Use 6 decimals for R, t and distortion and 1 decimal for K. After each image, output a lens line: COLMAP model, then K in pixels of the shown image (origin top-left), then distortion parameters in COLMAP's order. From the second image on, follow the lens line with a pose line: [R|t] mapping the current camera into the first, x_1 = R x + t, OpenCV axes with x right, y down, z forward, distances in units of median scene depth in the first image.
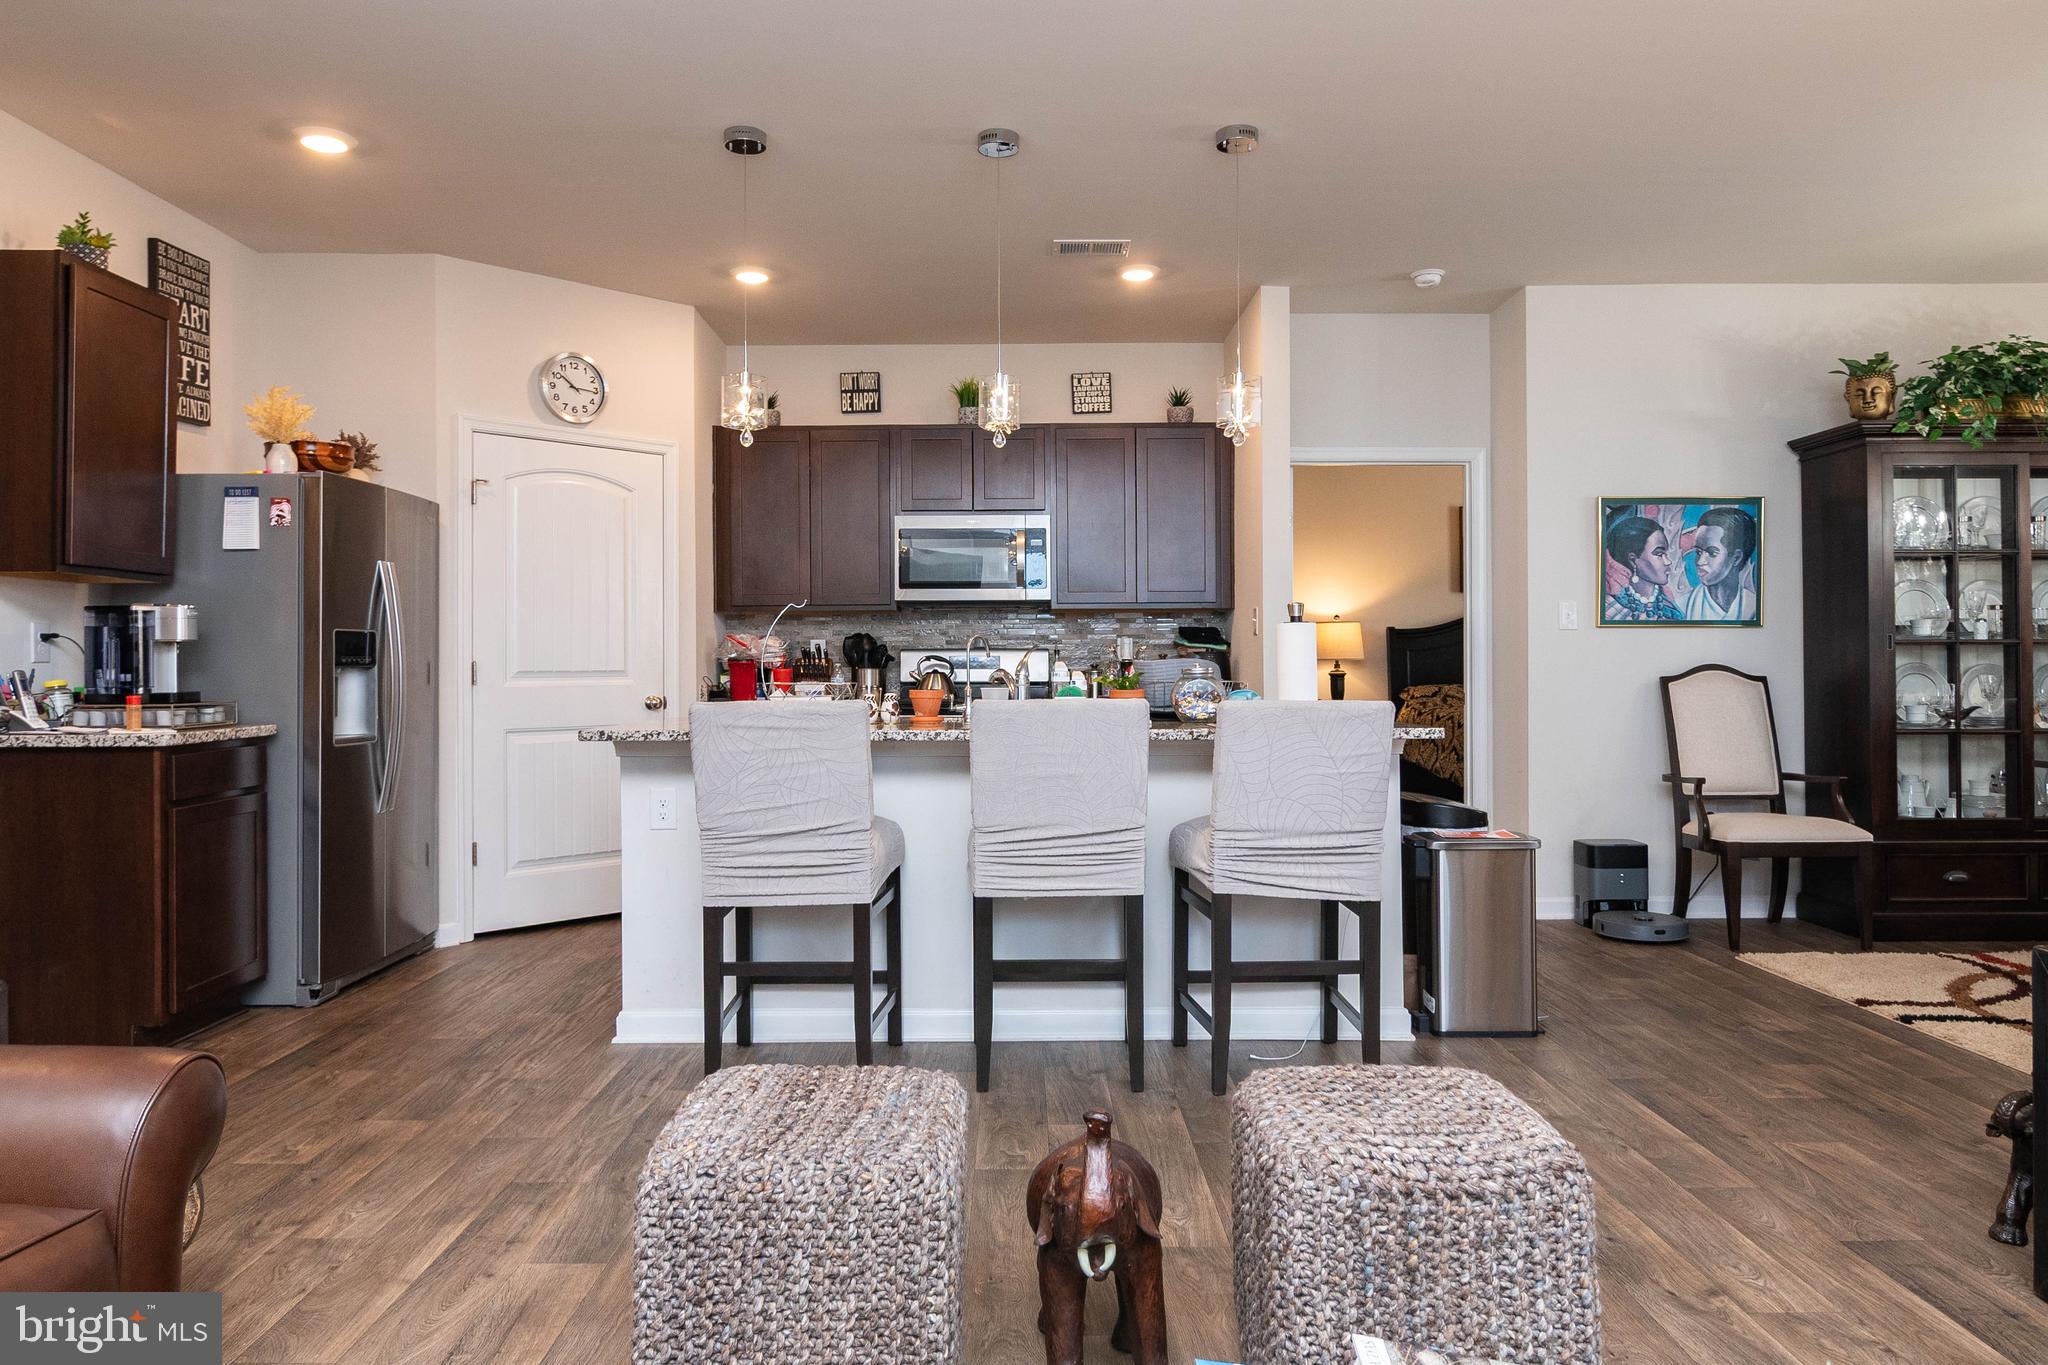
lens RADIAL K [[1298.6, 0, 1033.8], [0, 1298.6, 652.2], [0, 0, 1]] dist [-0.000307, -0.000374]
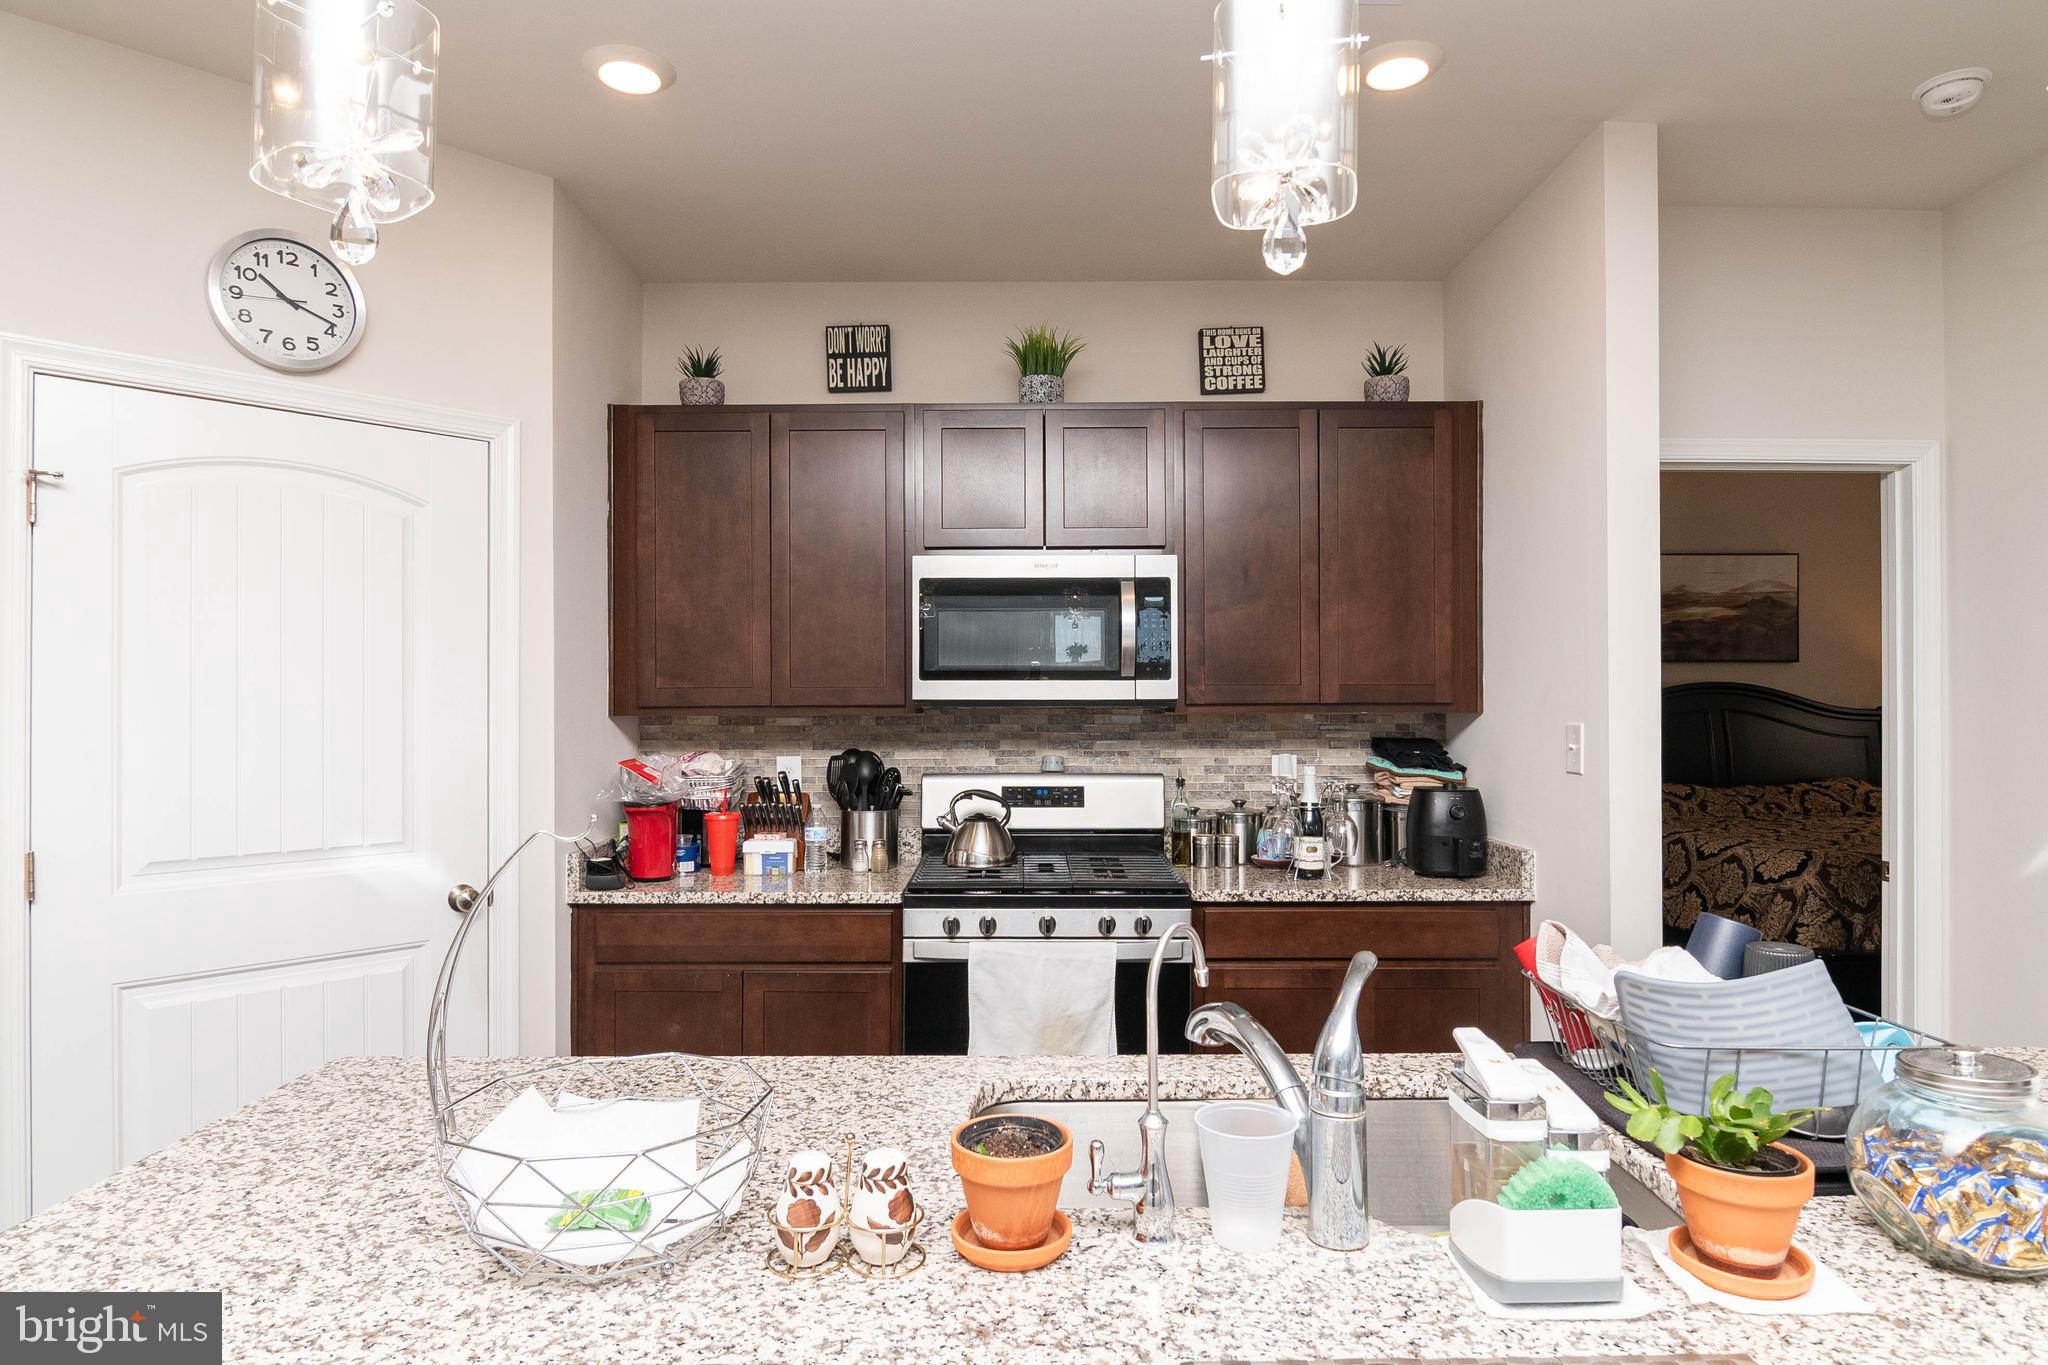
lens RADIAL K [[1115.5, 0, 1034.2], [0, 1115.5, 693.4], [0, 0, 1]] dist [-0.003005, -0.006542]
pose [[0.999912, 0.002284, -0.013093, -0.050482], [-0.002253, 0.999995, 0.002380, -0.049719], [0.013099, -0.002351, 0.999911, 0.556755]]
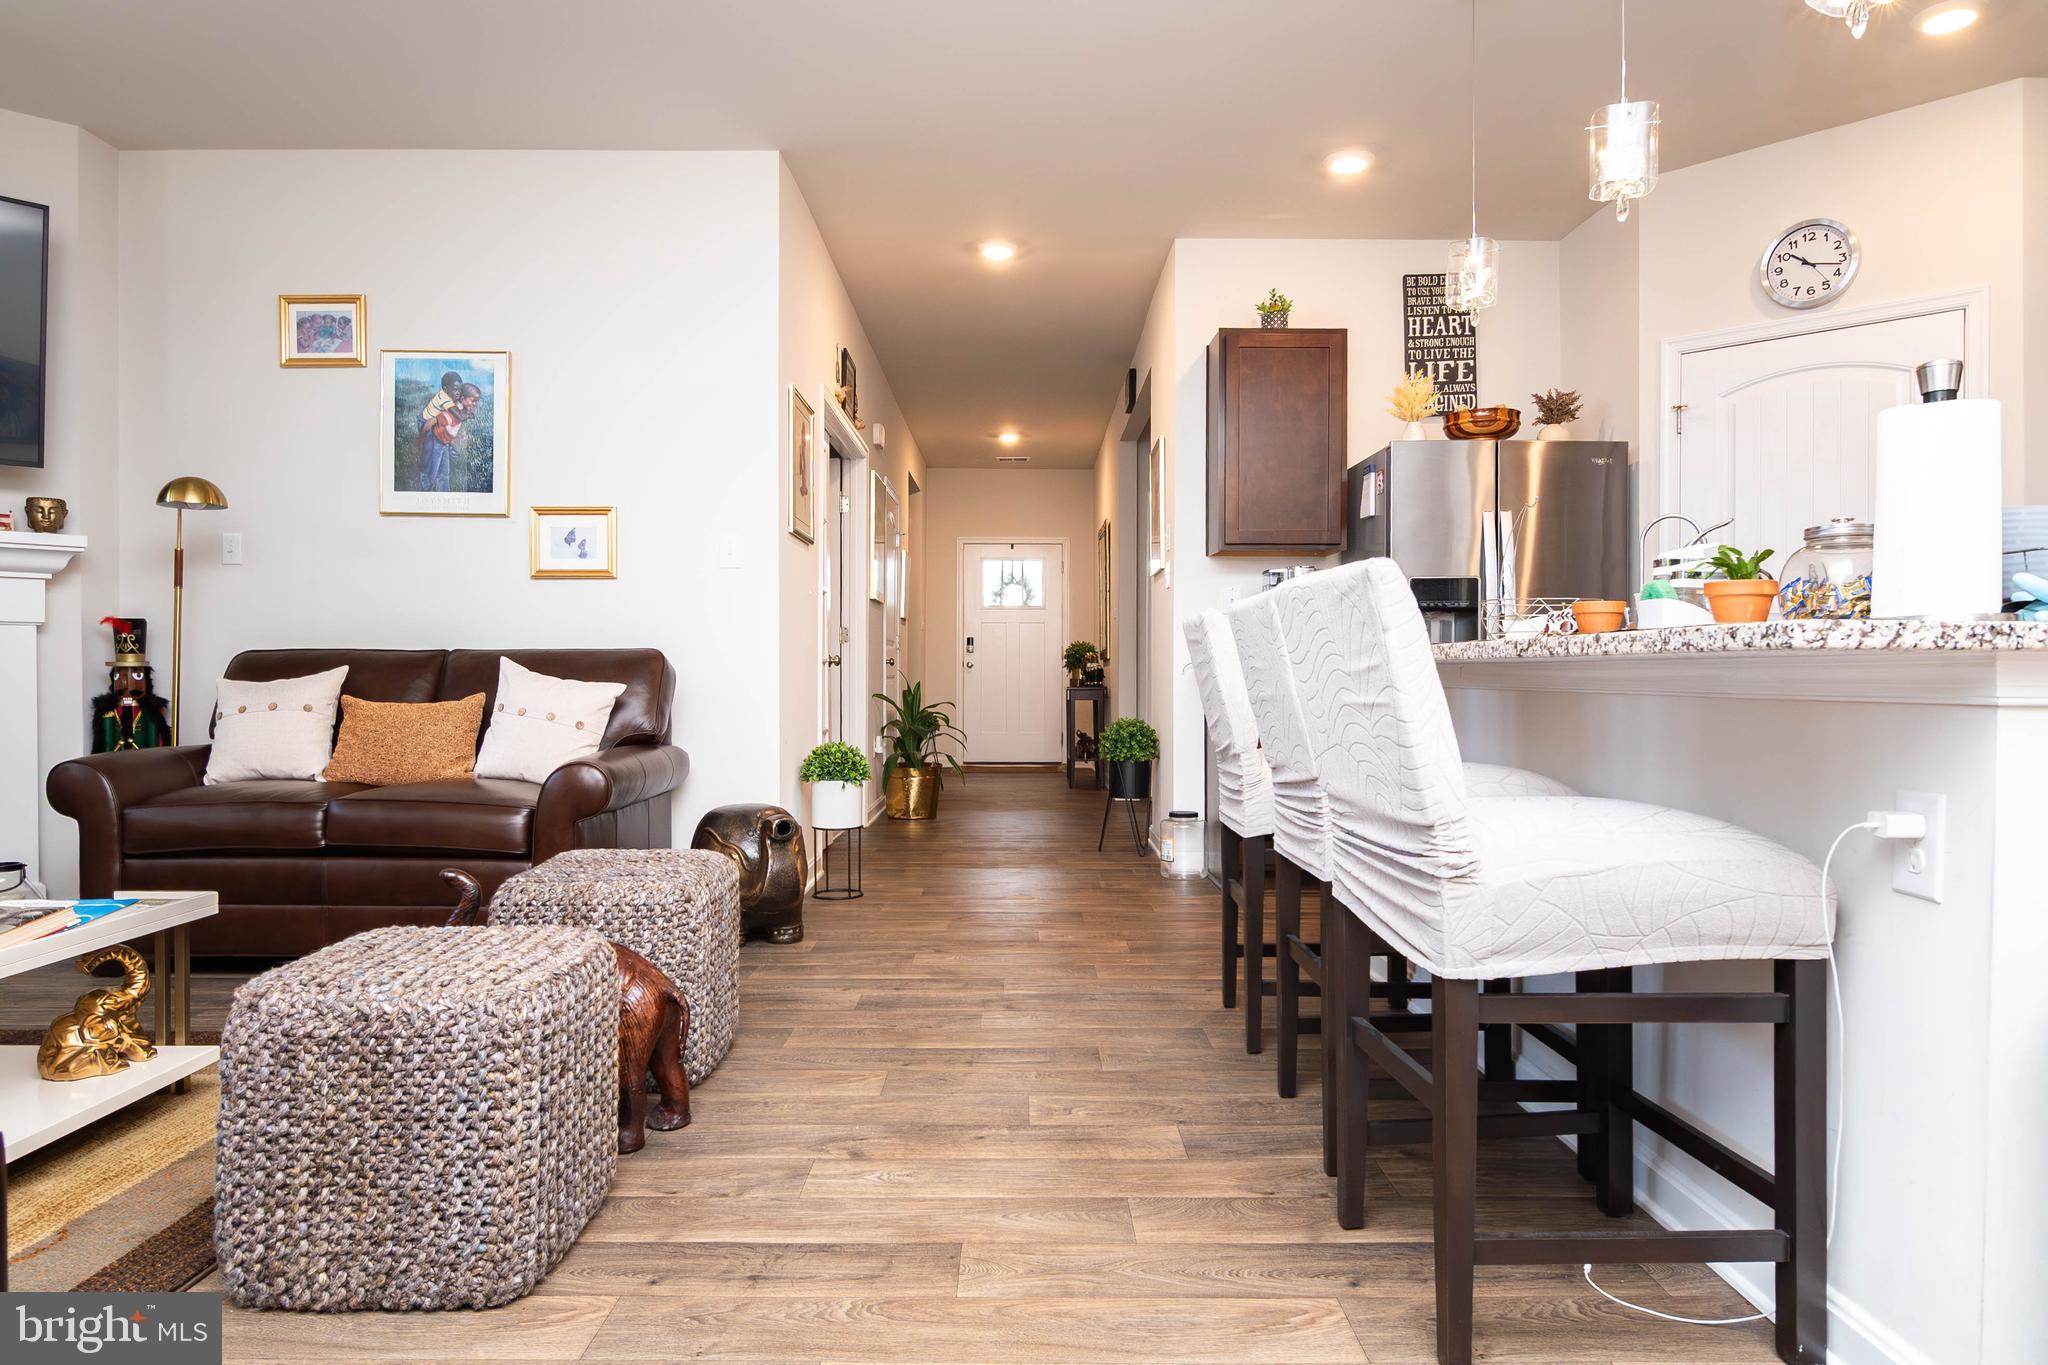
lens RADIAL K [[1250.6, 0, 1029.8], [0, 1250.6, 678.1], [0, 0, 1]] dist [-0.004267, -0.009347]
pose [[0.003078, 0.013029, -0.999910, 0.422994], [0.007120, 0.999889, 0.013051, 0.040682], [0.999970, -0.007160, 0.002985, 0.503422]]
